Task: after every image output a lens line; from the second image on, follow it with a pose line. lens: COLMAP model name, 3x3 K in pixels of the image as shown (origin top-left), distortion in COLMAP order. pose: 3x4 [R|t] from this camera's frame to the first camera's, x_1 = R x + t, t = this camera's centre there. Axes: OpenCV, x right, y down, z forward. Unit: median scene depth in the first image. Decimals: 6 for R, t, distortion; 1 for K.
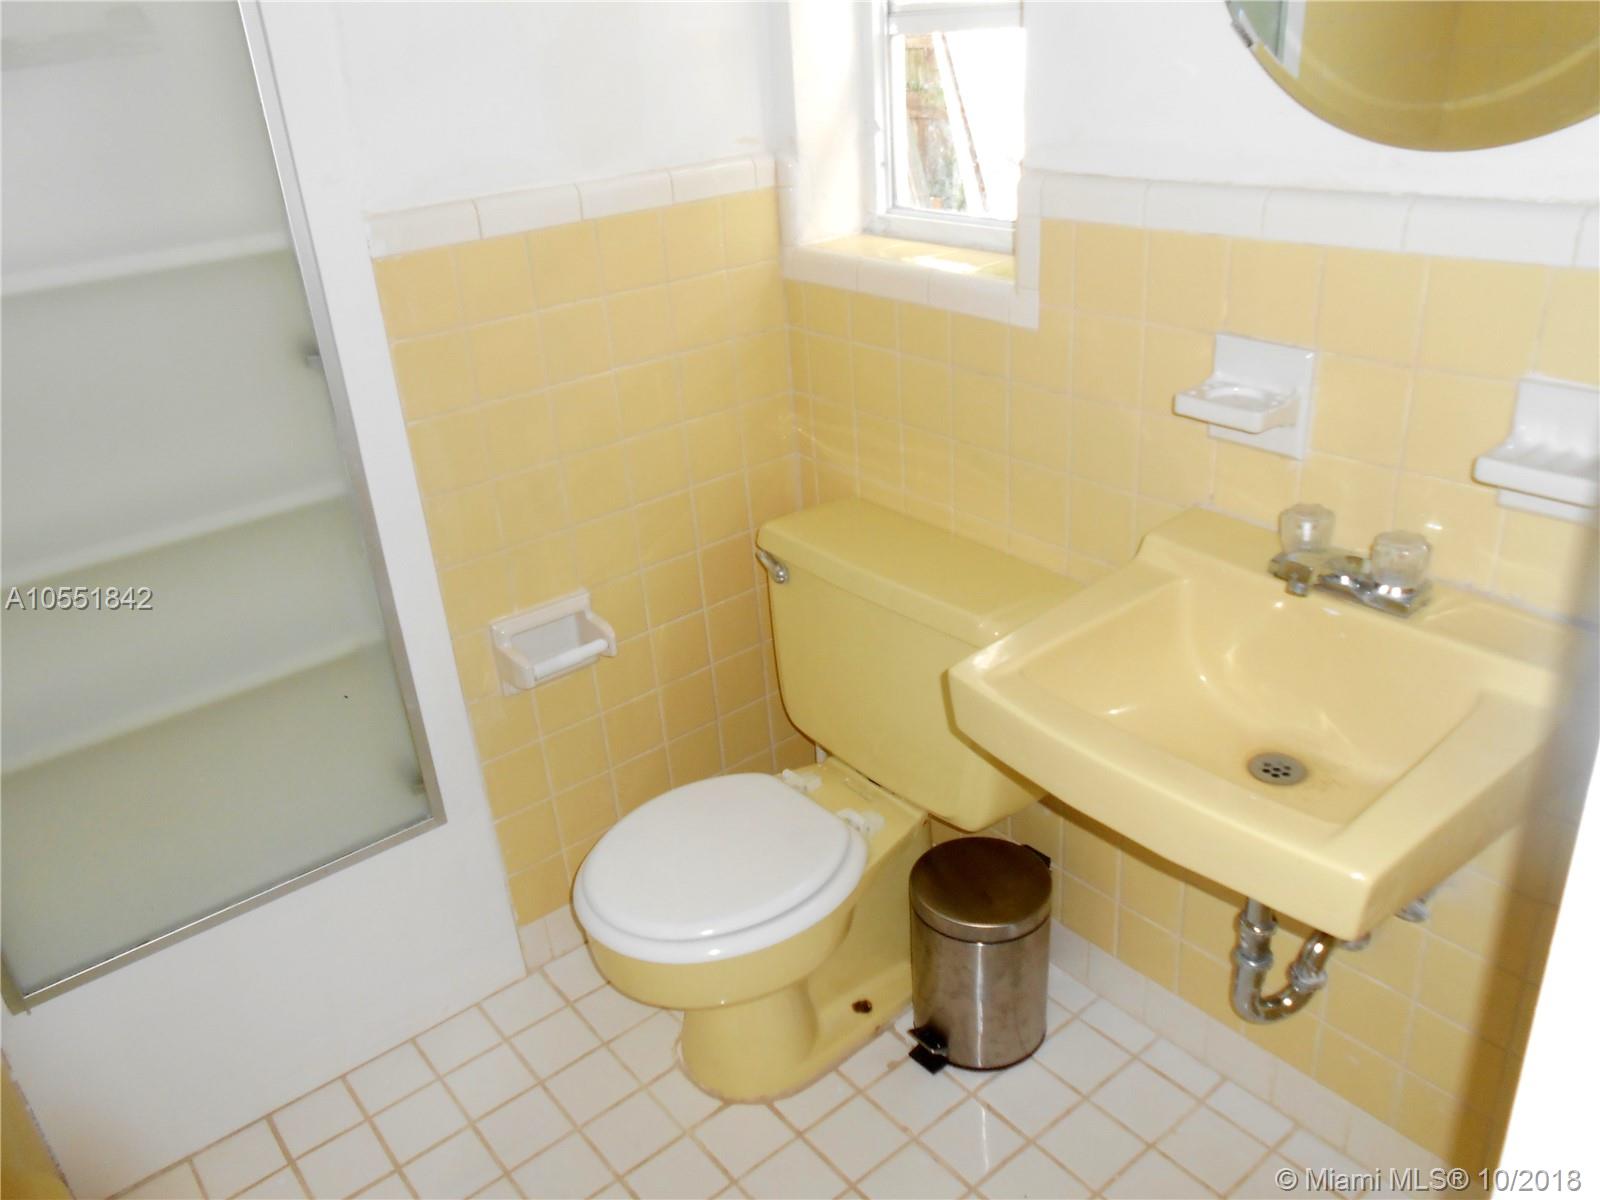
lens RADIAL K [[1230.6, 0, 829.5], [0, 1230.6, 604.5], [0, 0, 1]] dist [0.002450, 0.001358]
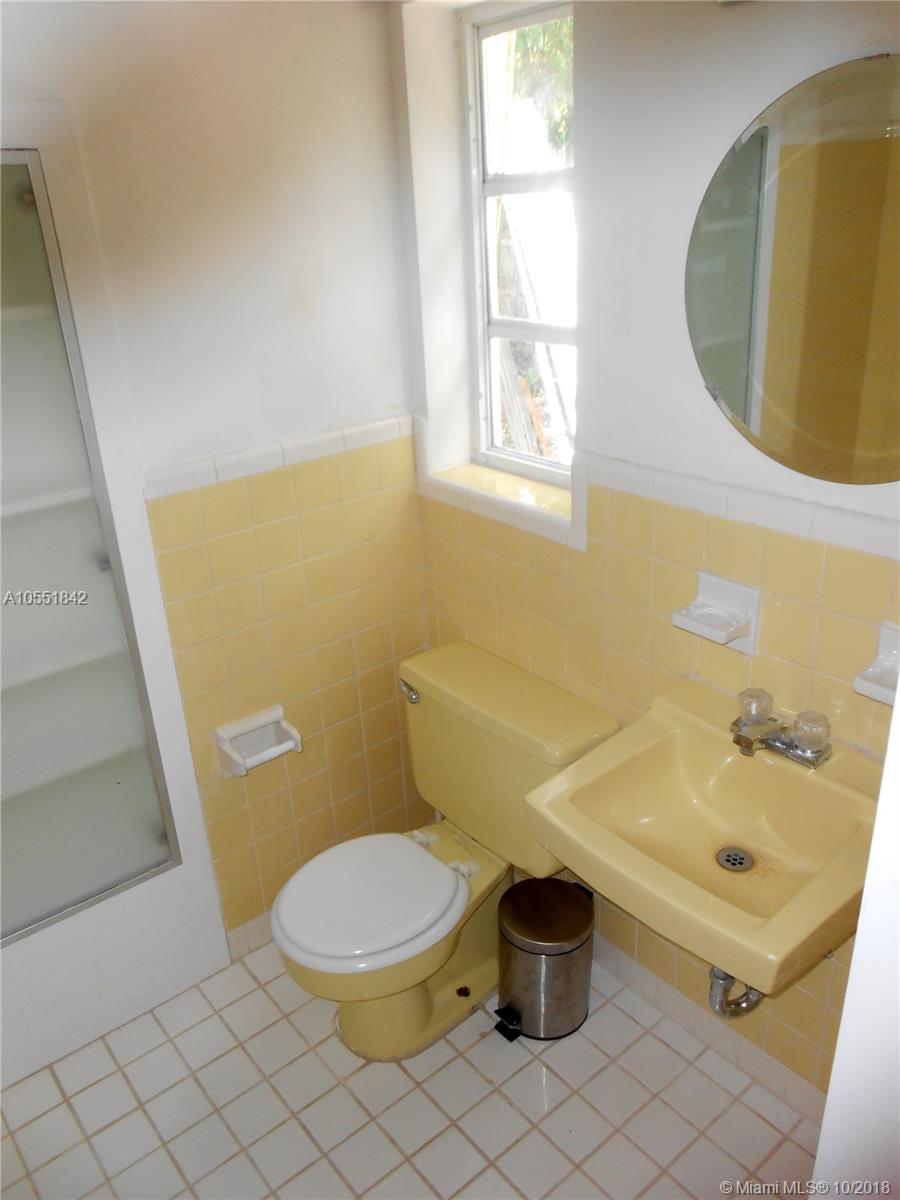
lens RADIAL K [[923.0, 0, 466.7], [0, 923.0, 596.6], [0, 0, 1]] dist [0.002450, 0.001358]
pose [[0.999572, 0.019438, 0.021868, -0.002428], [-0.018652, 0.999192, -0.035592, -0.108956], [-0.022542, 0.035169, 0.999127, -0.116669]]
